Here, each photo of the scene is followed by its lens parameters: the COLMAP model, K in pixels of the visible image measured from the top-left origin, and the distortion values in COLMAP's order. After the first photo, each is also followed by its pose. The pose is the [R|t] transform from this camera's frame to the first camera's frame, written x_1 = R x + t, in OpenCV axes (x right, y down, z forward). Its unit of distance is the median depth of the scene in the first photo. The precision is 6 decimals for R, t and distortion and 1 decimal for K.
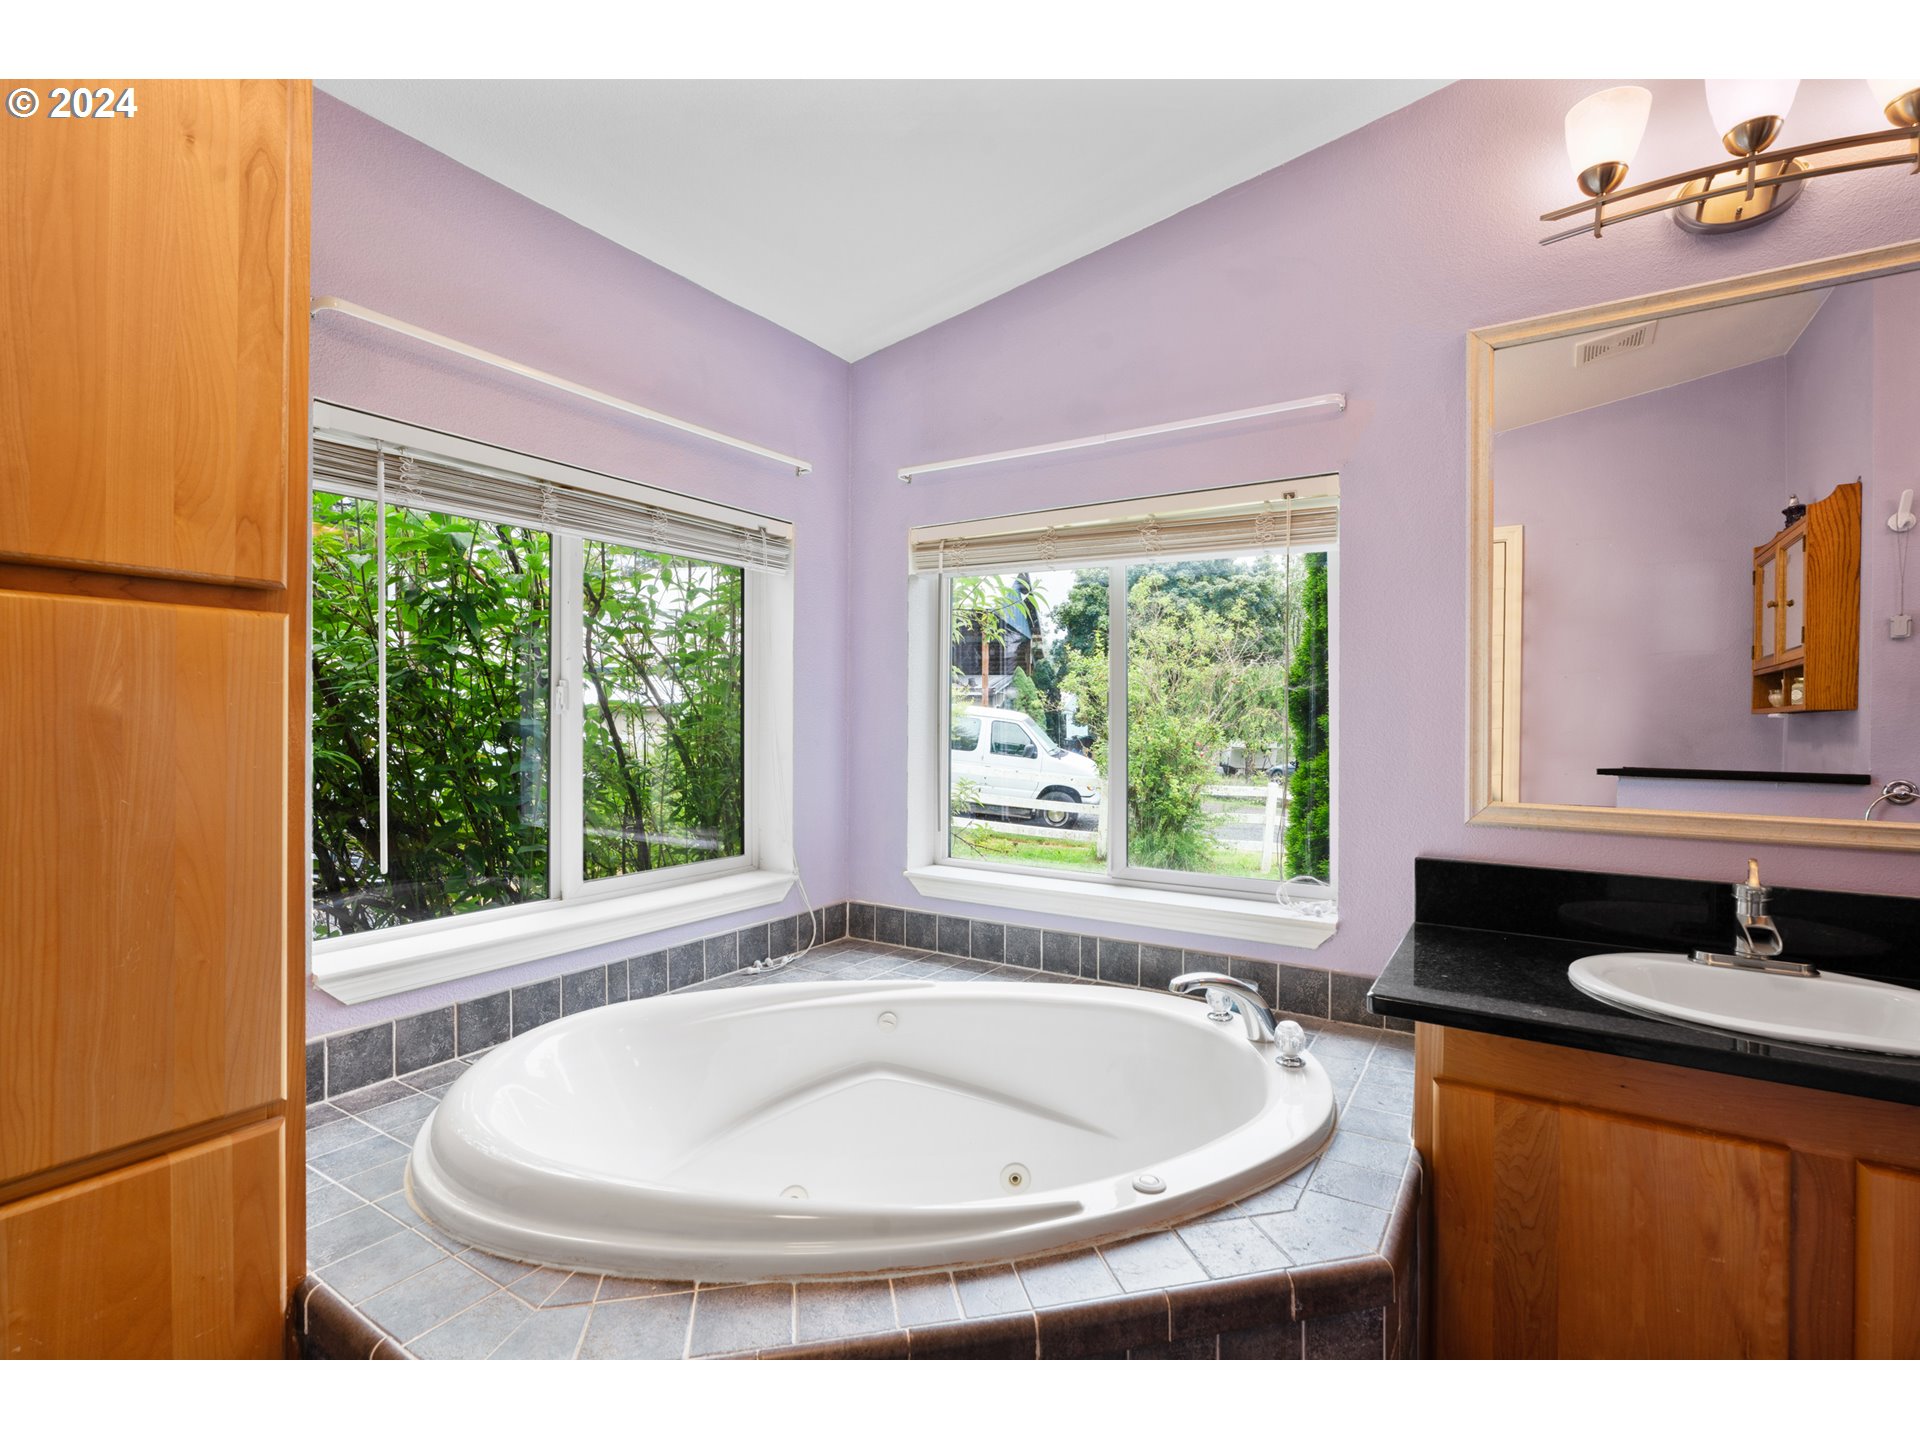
lens RADIAL K [[868.7, 0, 961.2], [0, 868.7, 705.4], [0, 0, 1]] dist [-0.011623, -0.000104]
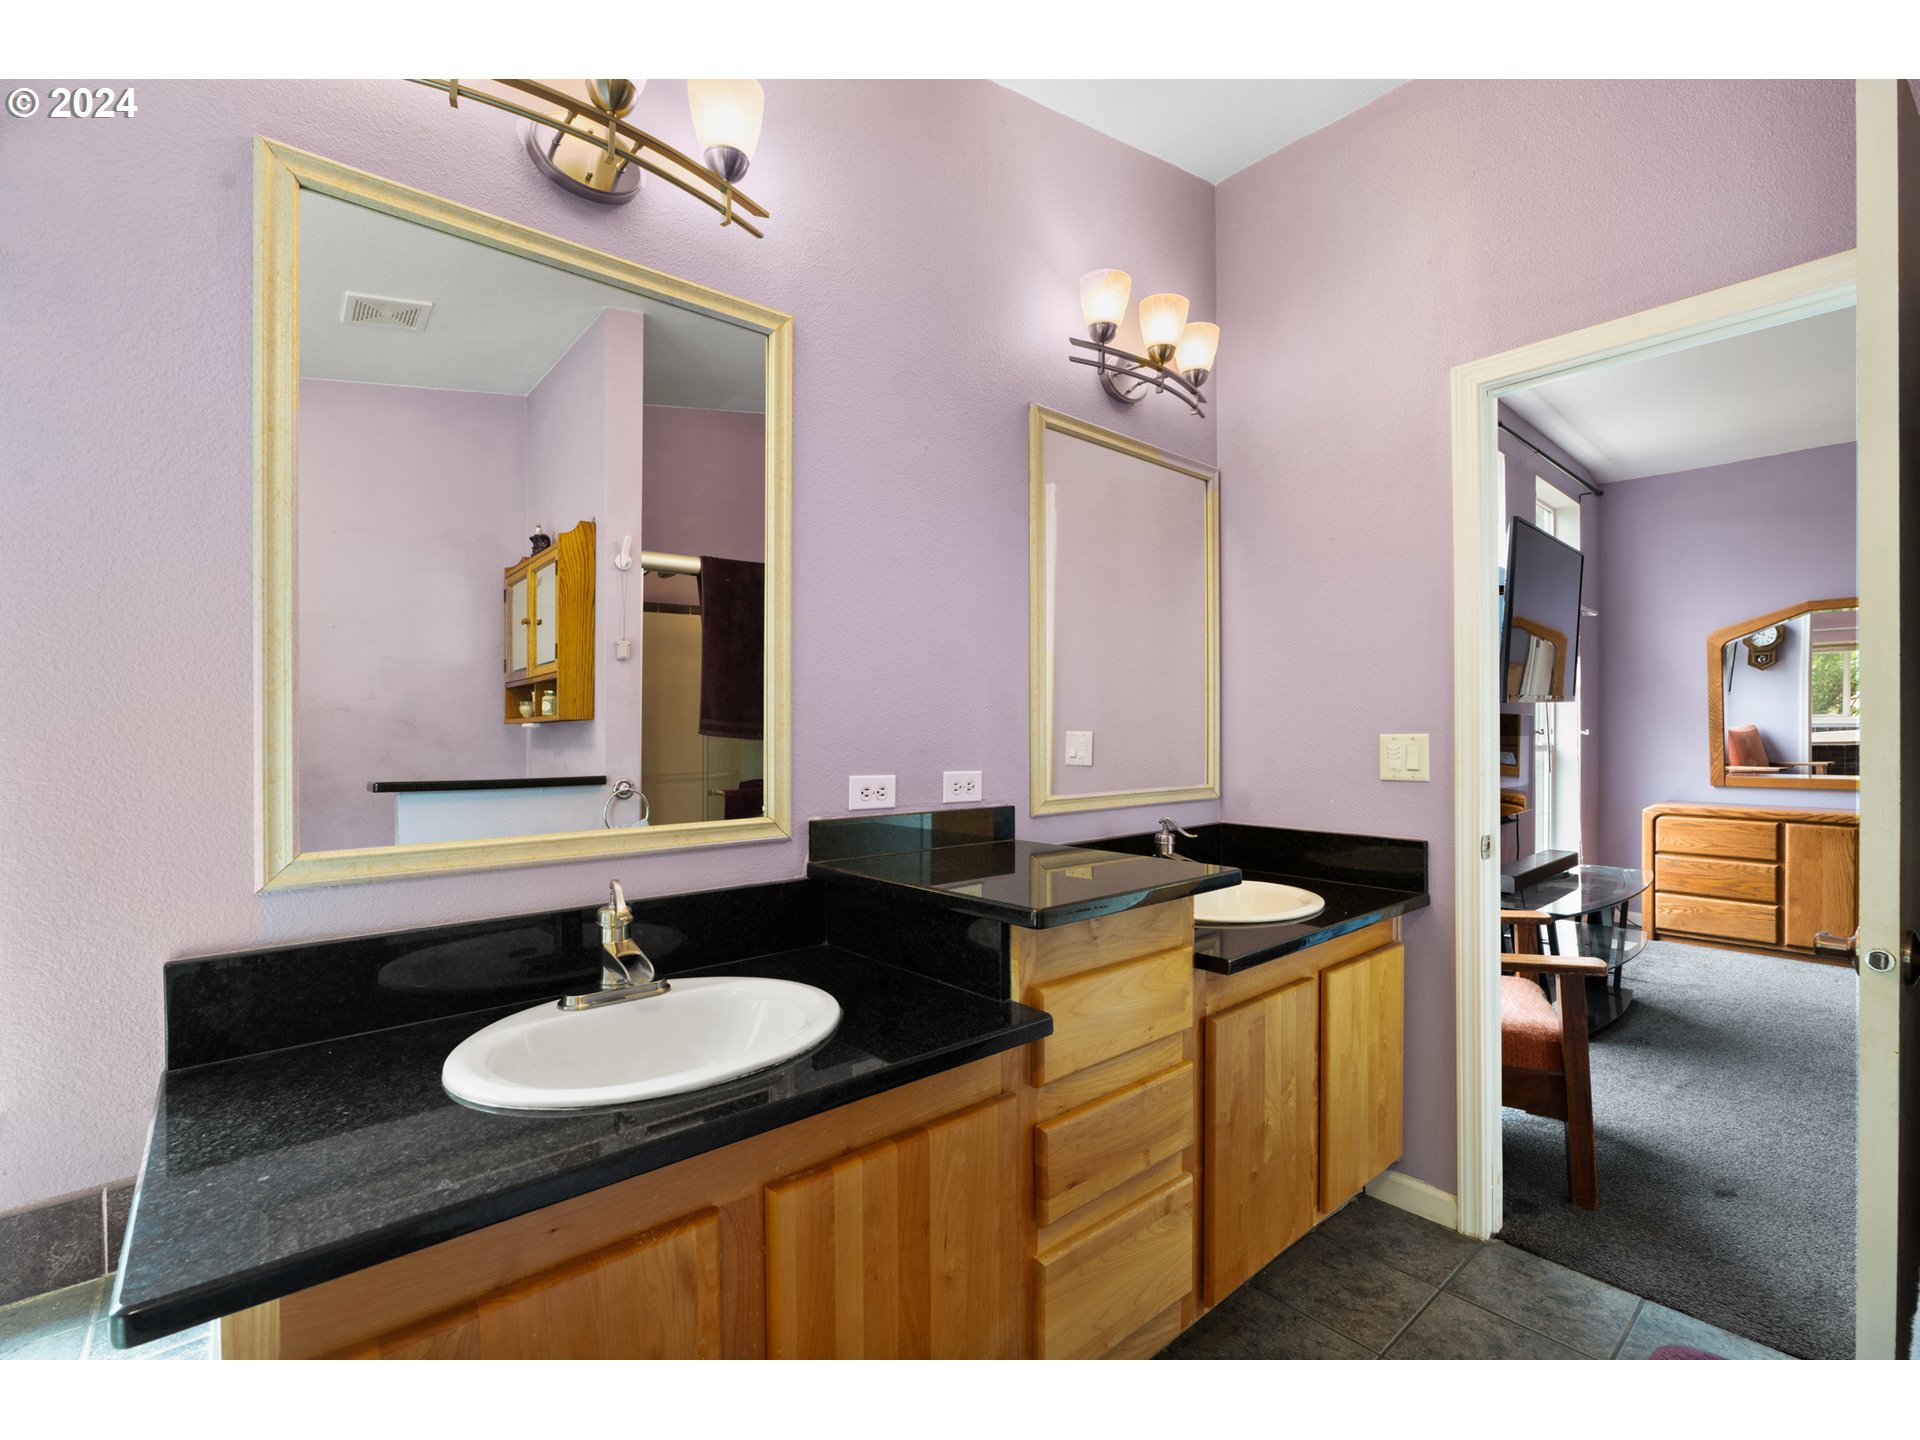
lens RADIAL K [[868.7, 0, 973.9], [0, 868.7, 728.5], [0, 0, 1]] dist [-0.011623, -0.000104]
pose [[0.277164, -0.011042, 0.960759, 0.110877], [-0.000789, 0.999931, 0.011720, 0.004793], [-0.960822, -0.004006, 0.277136, 0.300721]]
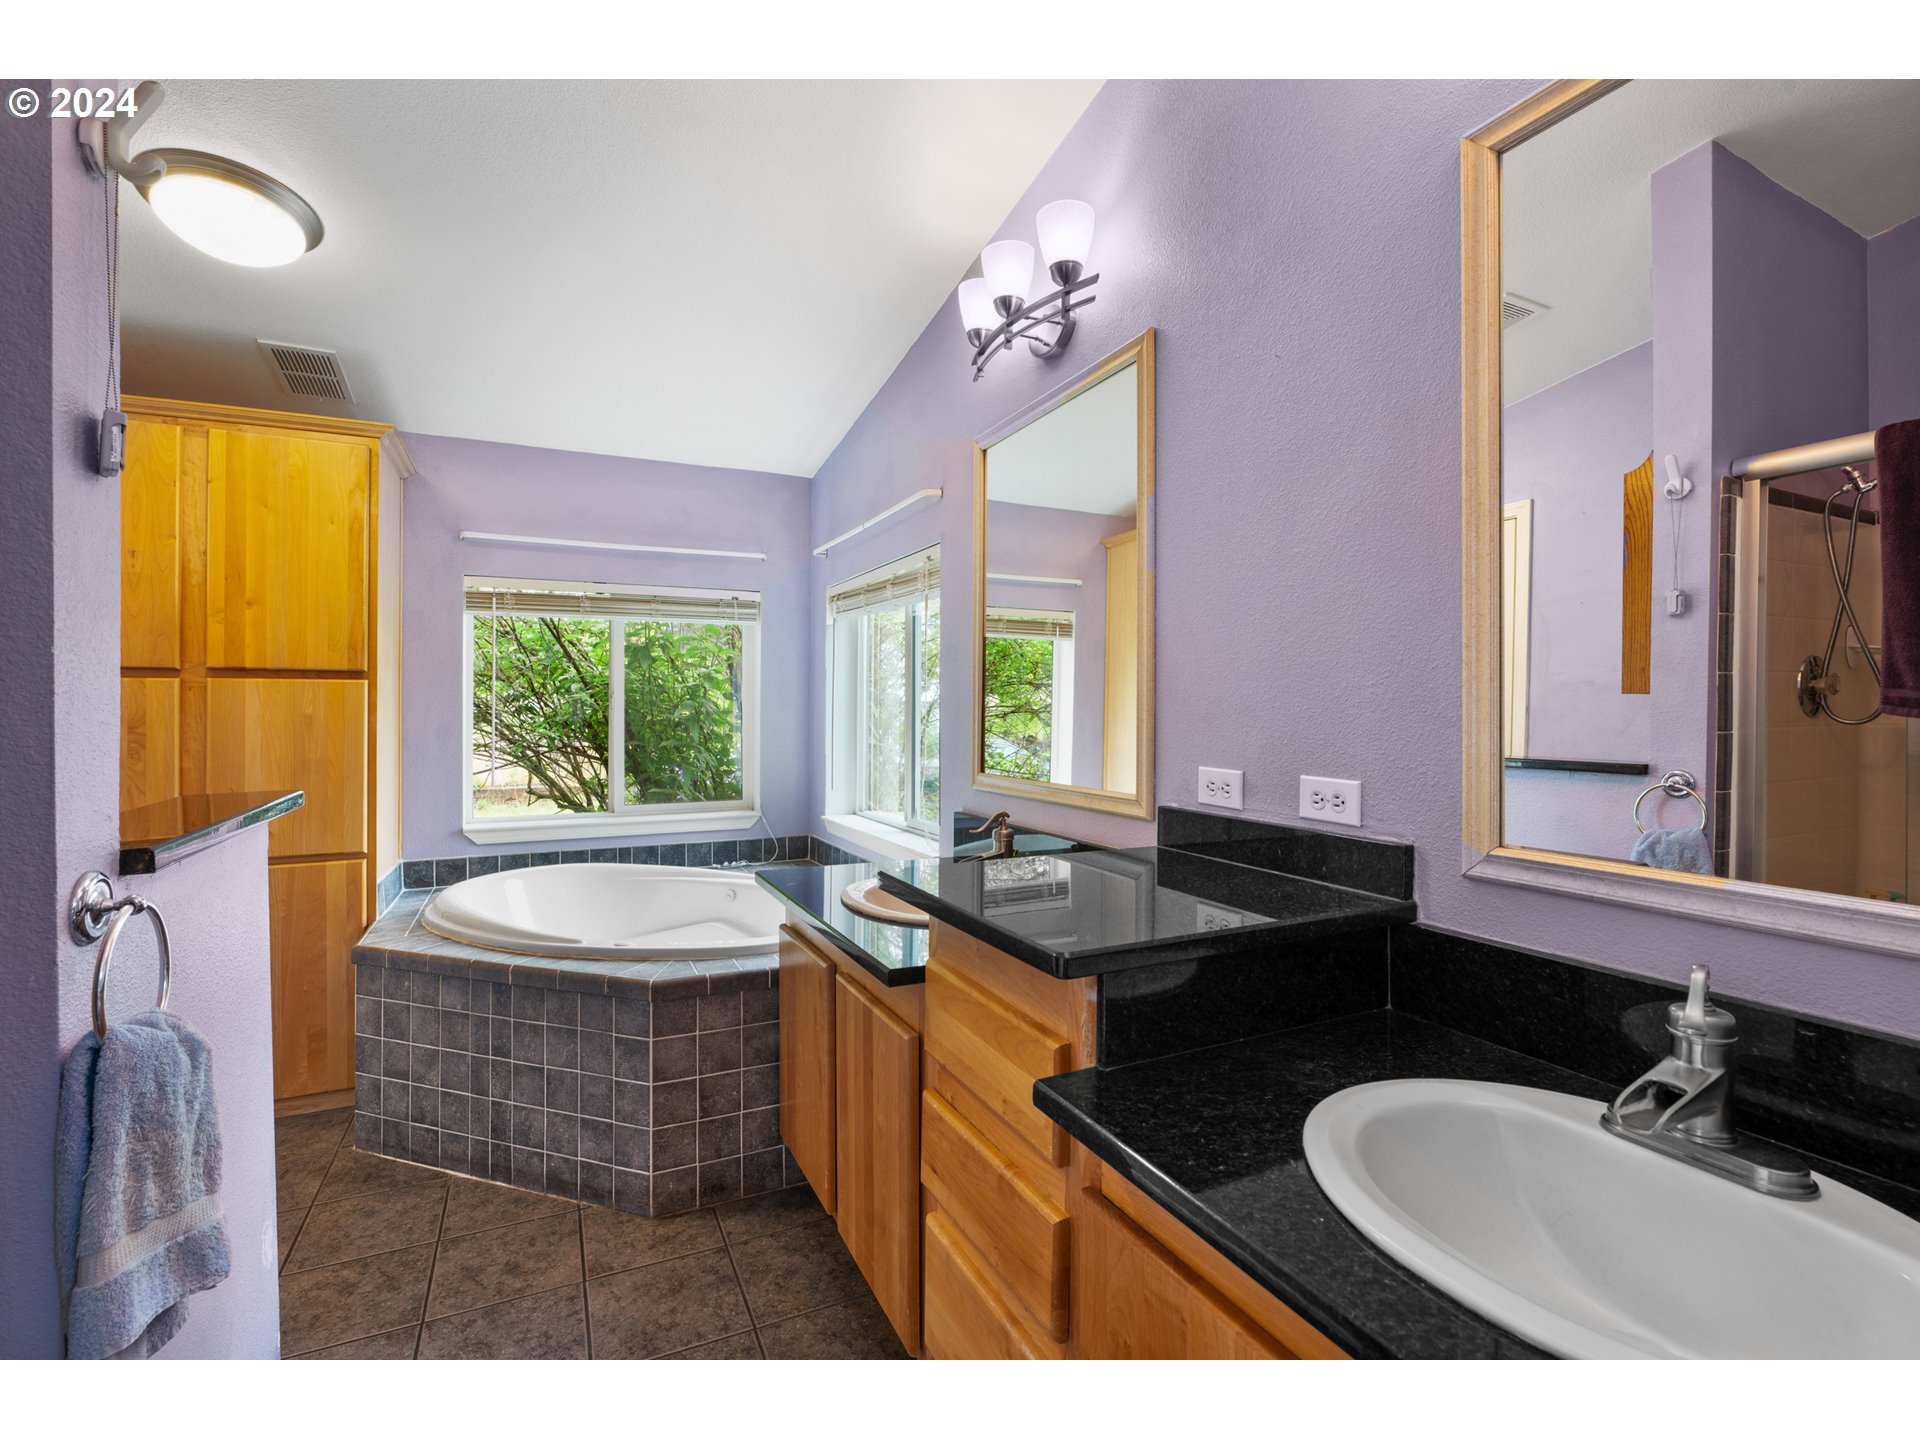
lens RADIAL K [[868.7, 0, 990.7], [0, 868.7, 684.5], [0, 0, 1]] dist [-0.011623, -0.000104]
pose [[0.868546, -0.023485, -0.495053, 1.398086], [0.018299, 0.999715, -0.015322, -0.006510], [0.495271, 0.004249, 0.868728, -0.256758]]
